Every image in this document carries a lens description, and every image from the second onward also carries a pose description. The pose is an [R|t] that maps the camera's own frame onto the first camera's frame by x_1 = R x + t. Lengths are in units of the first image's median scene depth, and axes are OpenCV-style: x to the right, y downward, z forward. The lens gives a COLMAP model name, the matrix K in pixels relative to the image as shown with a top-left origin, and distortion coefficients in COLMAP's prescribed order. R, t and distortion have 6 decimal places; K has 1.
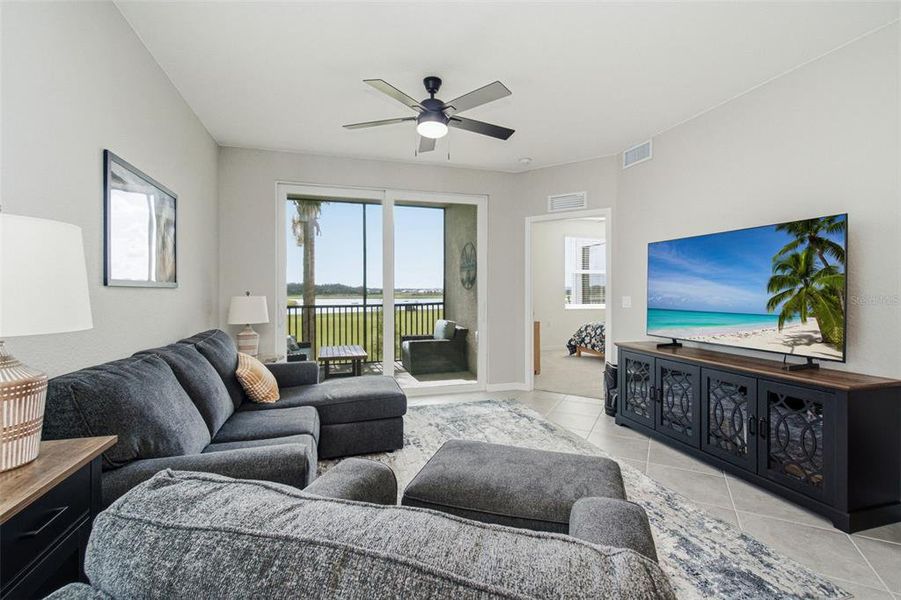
lens RADIAL K [[401.1, 0, 446.9], [0, 401.1, 294.7], [0, 0, 1]] dist [-0.001708, -0.000149]
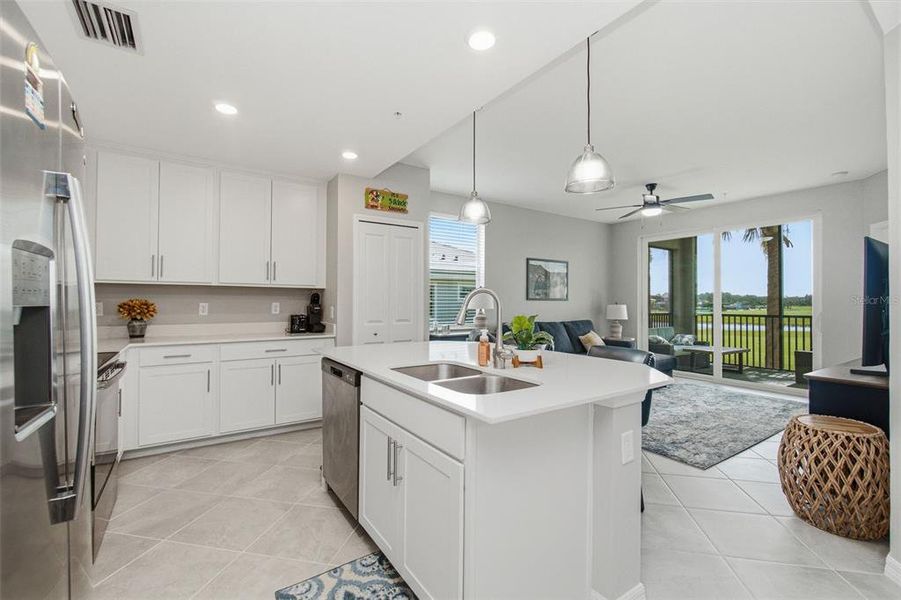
lens RADIAL K [[389.3, 0, 447.4], [0, 389.3, 296.8], [0, 0, 1]] dist [0.001541, 0.000336]
pose [[0.296930, -0.009370, -0.954853, 0.590453], [-0.010687, 0.999857, -0.013135, -0.000404], [0.954840, 0.014105, 0.296787, -0.165828]]
